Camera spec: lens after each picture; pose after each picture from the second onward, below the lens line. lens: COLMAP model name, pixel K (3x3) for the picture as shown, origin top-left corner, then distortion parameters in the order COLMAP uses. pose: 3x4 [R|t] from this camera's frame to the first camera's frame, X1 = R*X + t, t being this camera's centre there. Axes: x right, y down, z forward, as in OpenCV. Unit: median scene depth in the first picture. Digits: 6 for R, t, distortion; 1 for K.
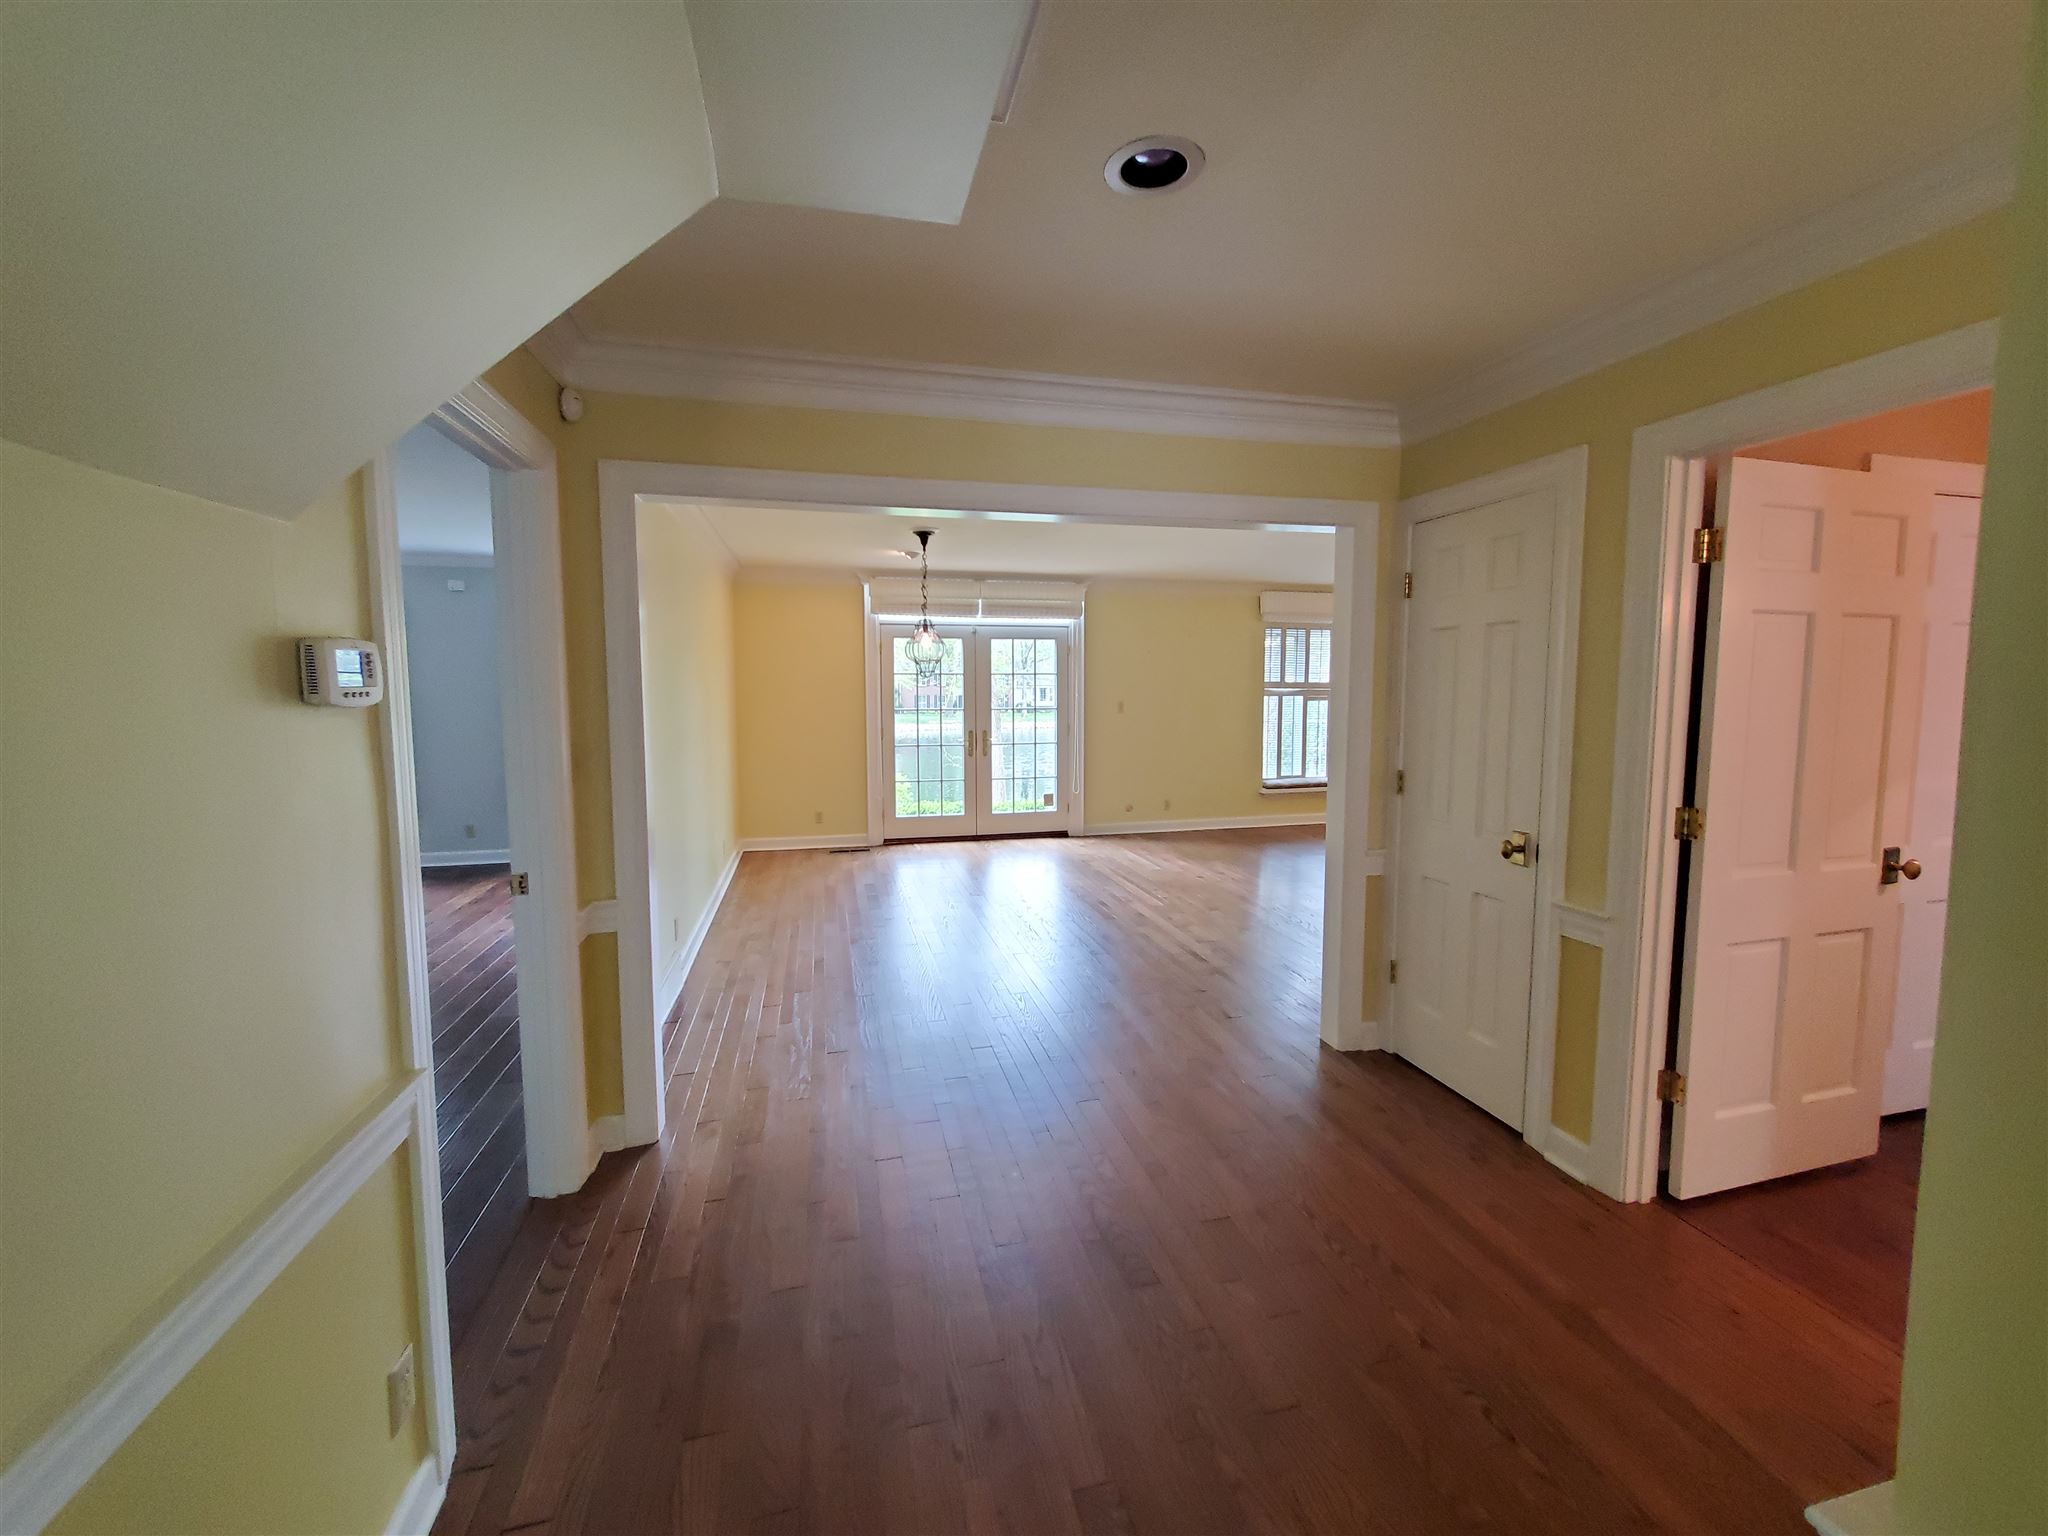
lens RADIAL K [[806.1, 0, 1023.2], [0, 806.1, 755.2], [0, 0, 1]] dist [-0.000104, -0.000367]
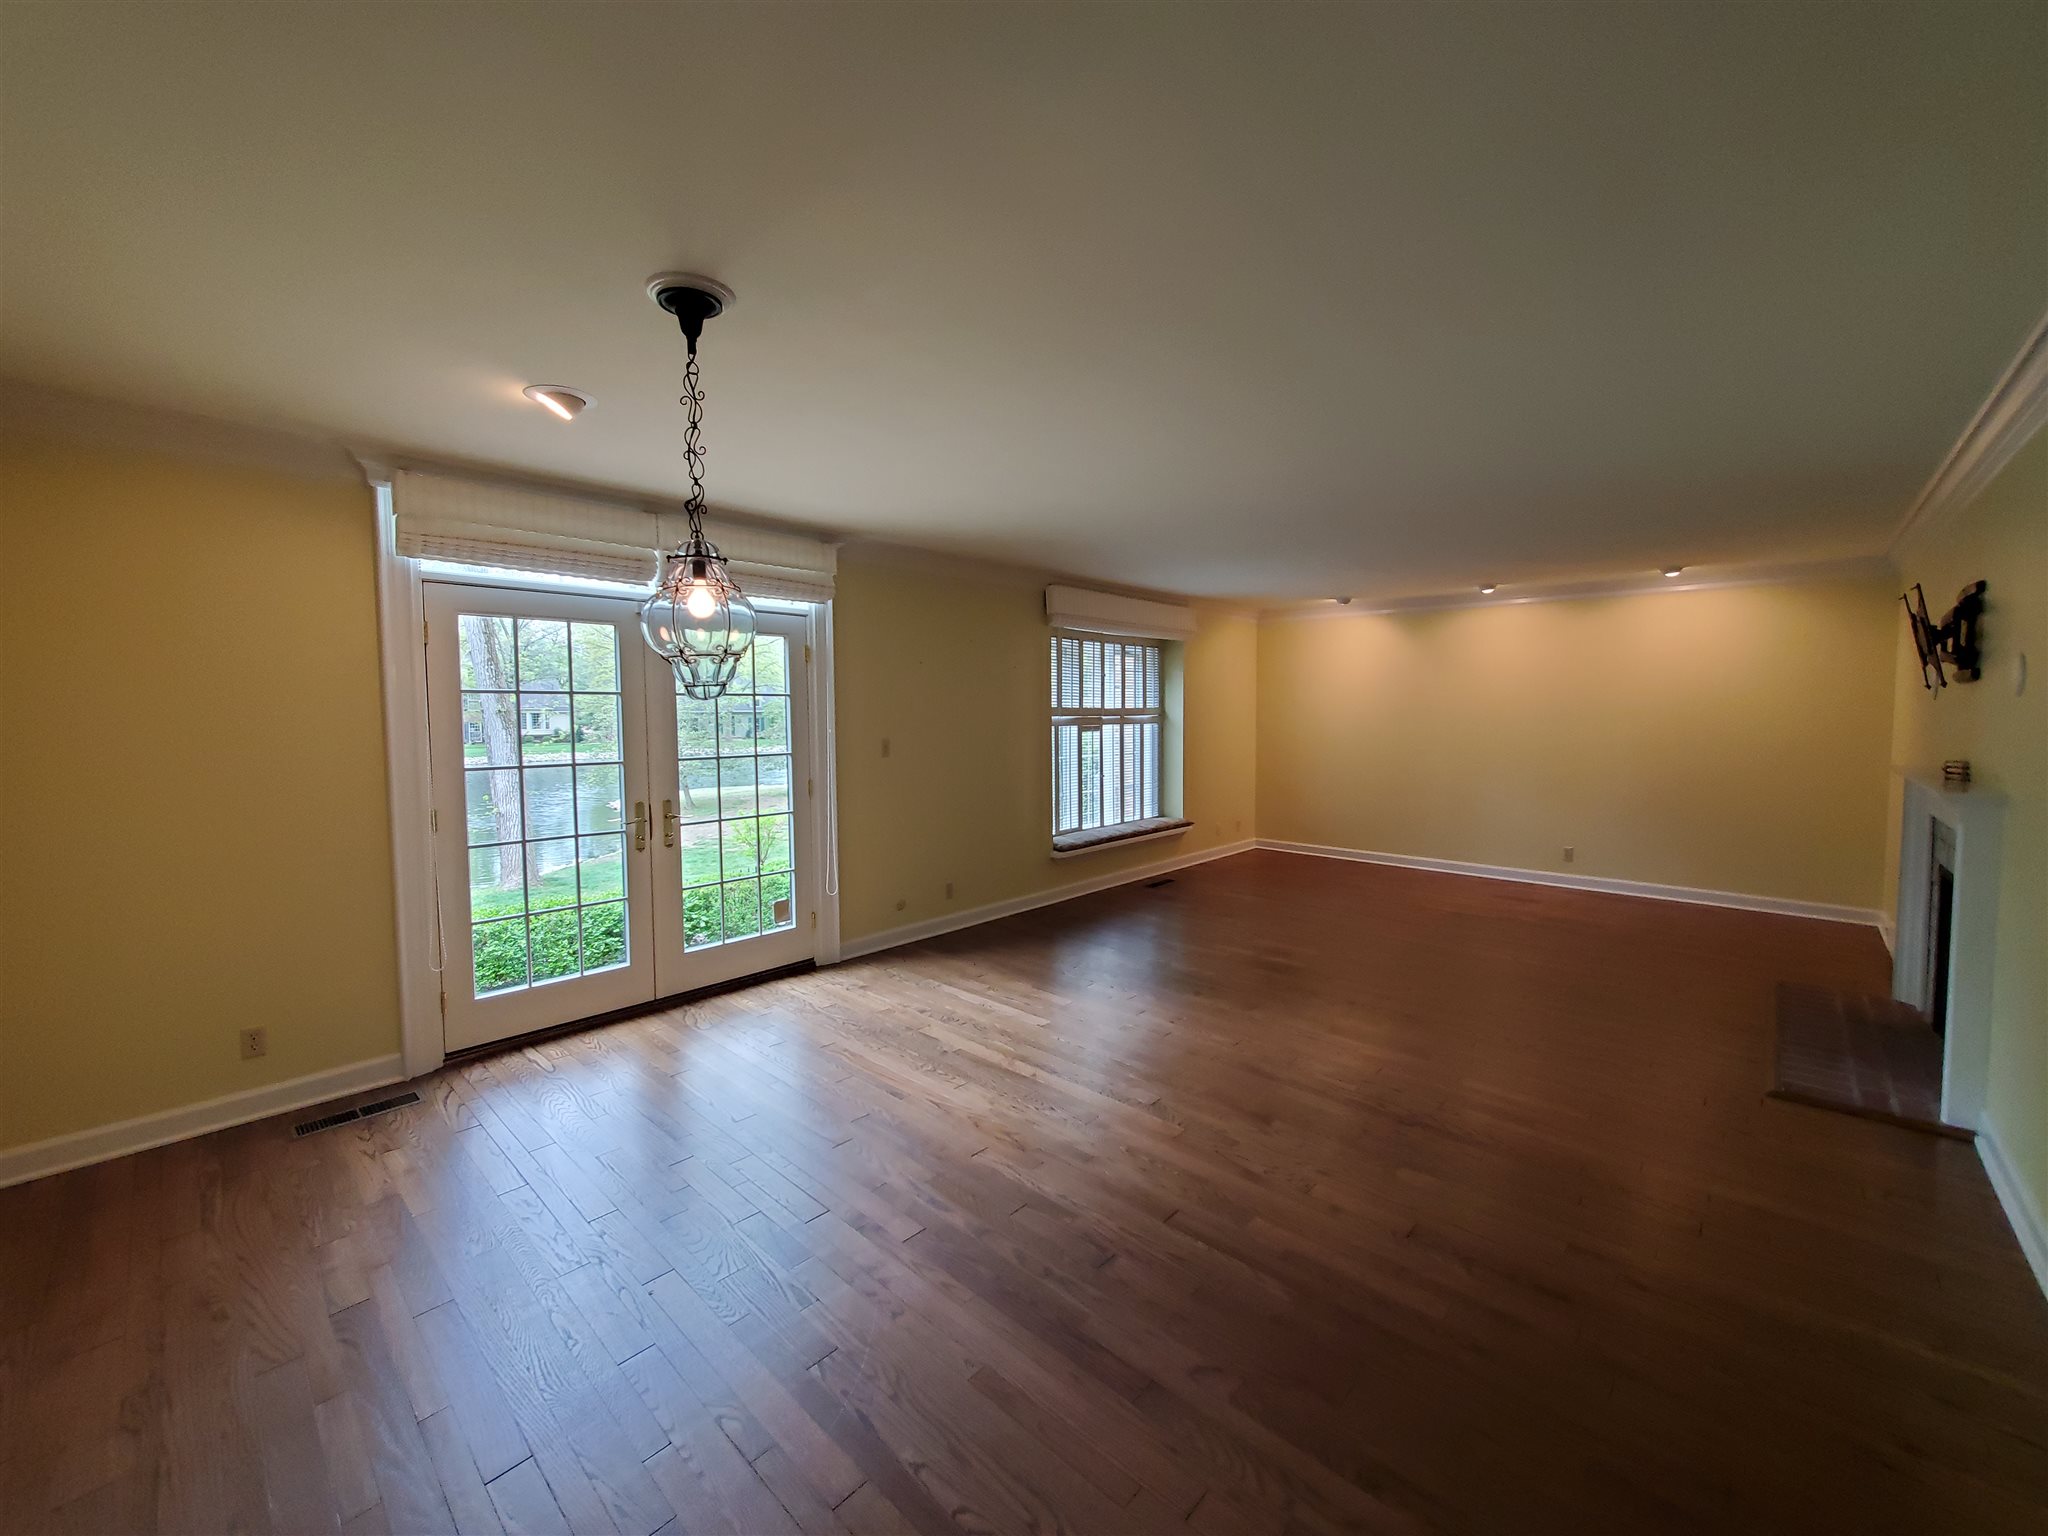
lens RADIAL K [[806.1, 0, 1023.2], [0, 806.1, 755.2], [0, 0, 1]] dist [-0.000104, -0.000367]
pose [[0.838366, -0.031360, 0.544206, -0.136225], [0.046200, 0.998839, -0.013614, -0.041185], [-0.543147, 0.036555, 0.838841, 0.420051]]
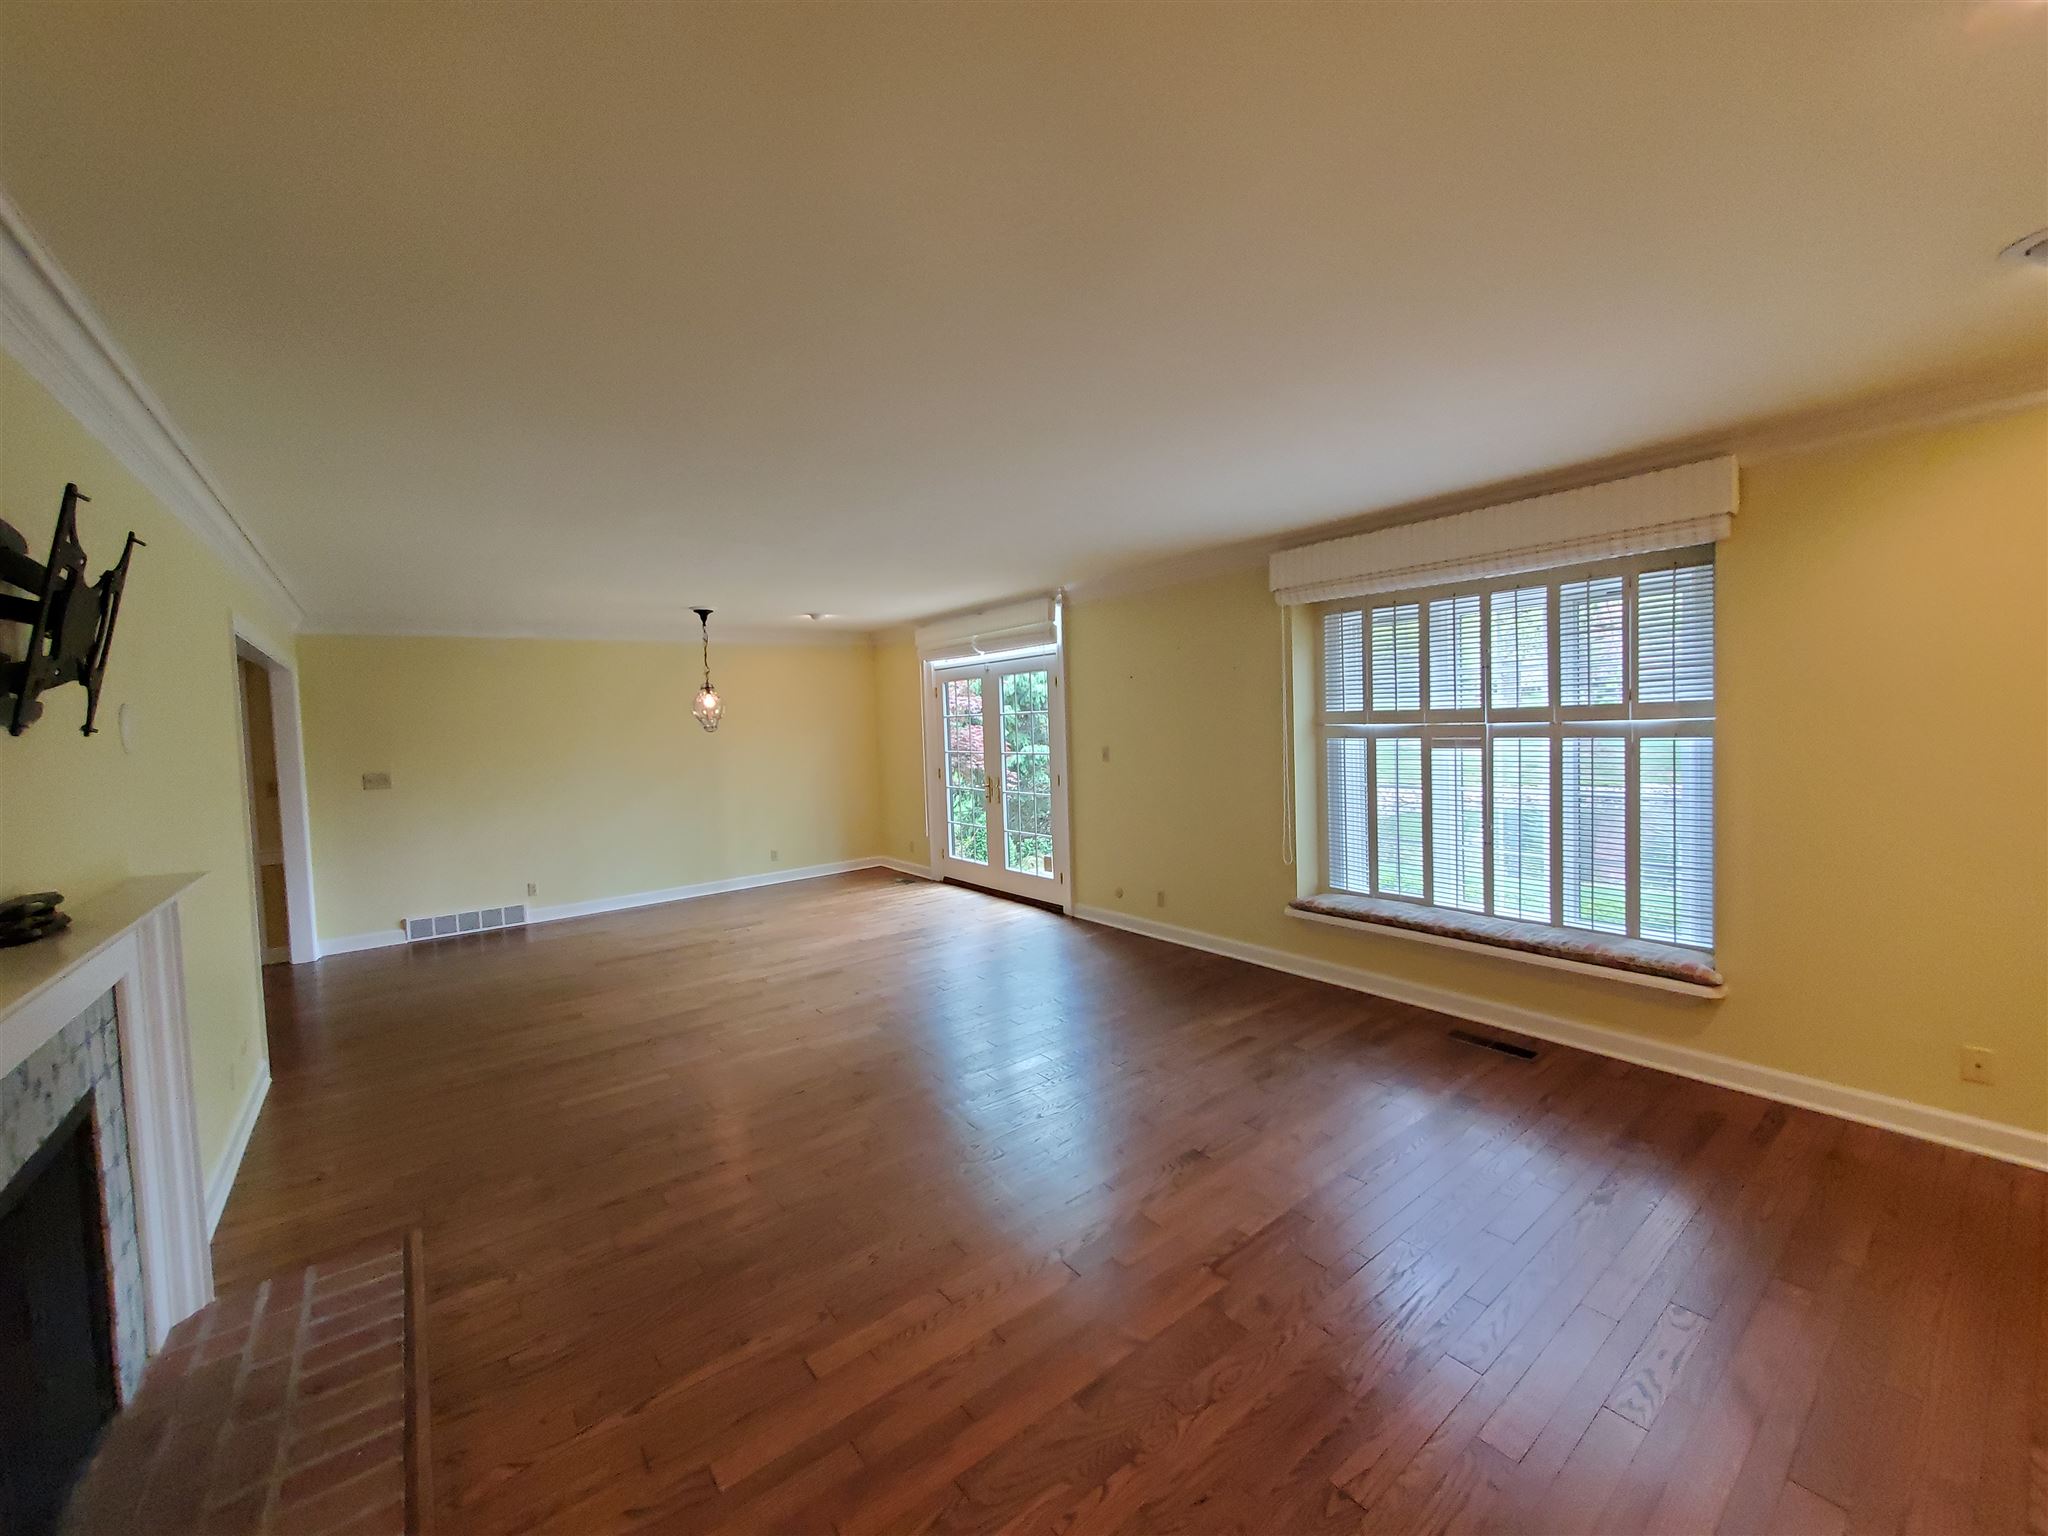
lens RADIAL K [[806.1, 0, 1023.2], [0, 806.1, 755.2], [0, 0, 1]] dist [-0.000104, -0.000367]
pose [[0.401676, 0.026473, -0.915399, 0.784545], [-0.047257, 0.998850, 0.008150, -0.062059], [0.914562, 0.039985, 0.402464, 0.646543]]
